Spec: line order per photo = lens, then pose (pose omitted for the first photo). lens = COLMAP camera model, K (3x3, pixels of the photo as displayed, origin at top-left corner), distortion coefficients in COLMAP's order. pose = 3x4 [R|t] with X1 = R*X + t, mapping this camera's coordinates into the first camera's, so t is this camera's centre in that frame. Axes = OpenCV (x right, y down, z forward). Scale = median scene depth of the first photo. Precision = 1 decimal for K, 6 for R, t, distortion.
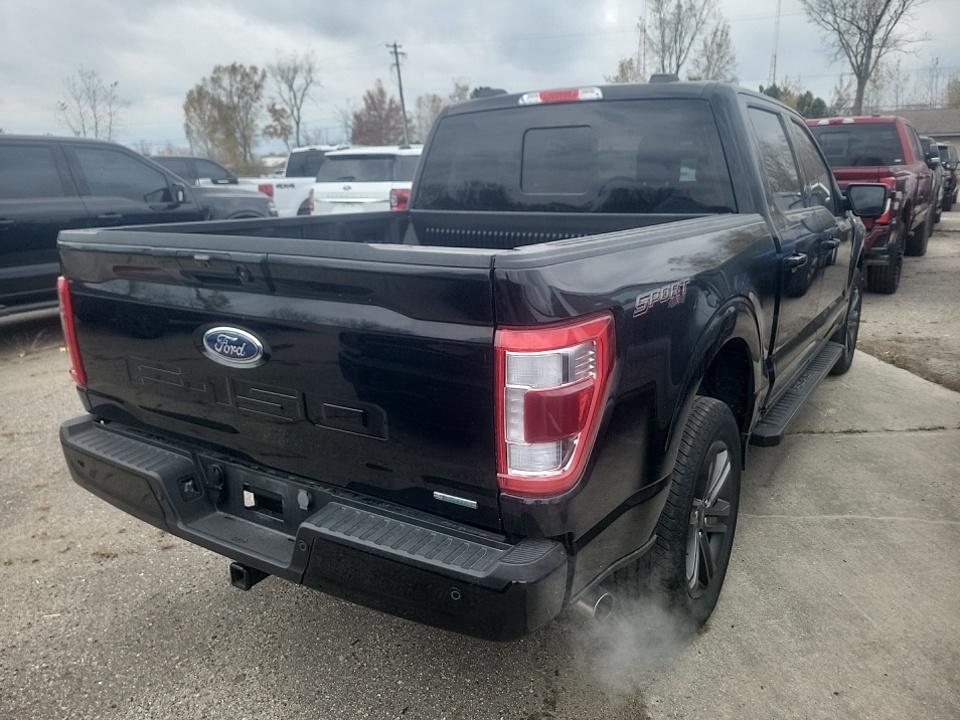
lens RADIAL K [[765.4, 0, 460.9], [0, 765.4, 358.9], [0, 0, 1]] dist [-0.004060, -0.007829]
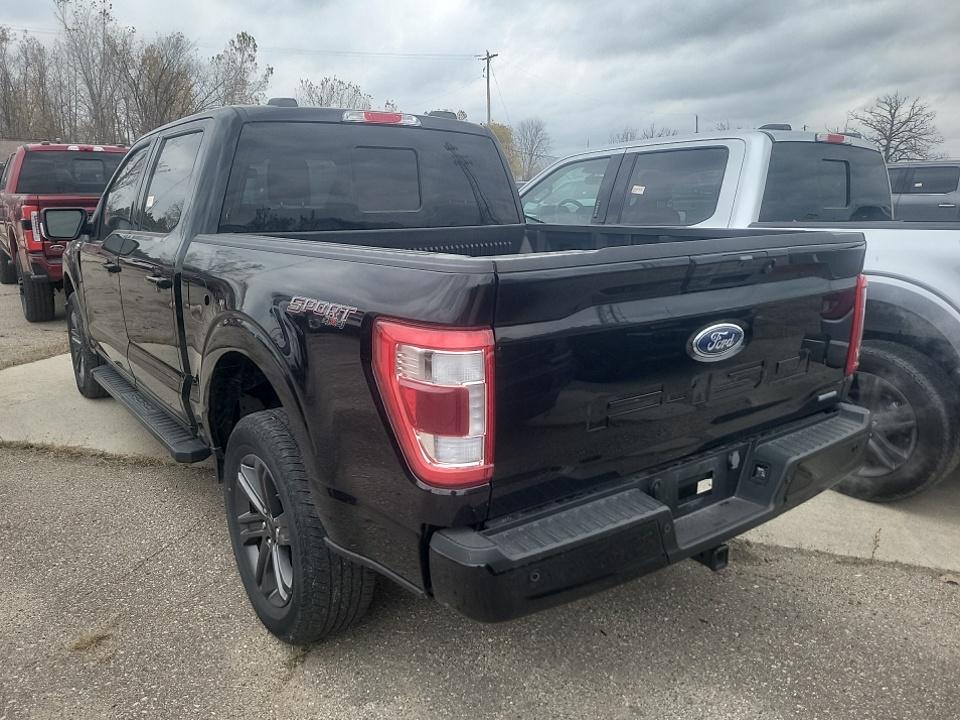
lens RADIAL K [[720.1, 0, 480.0], [0, 720.1, 360.0], [0, 0, 1]] dist [0.054466, -0.026732]
pose [[0.321625, -0.194675, 0.926638, -0.865964], [0.222347, 0.966800, 0.125939, -0.123992], [-0.920391, 0.165530, 0.354233, 0.610129]]
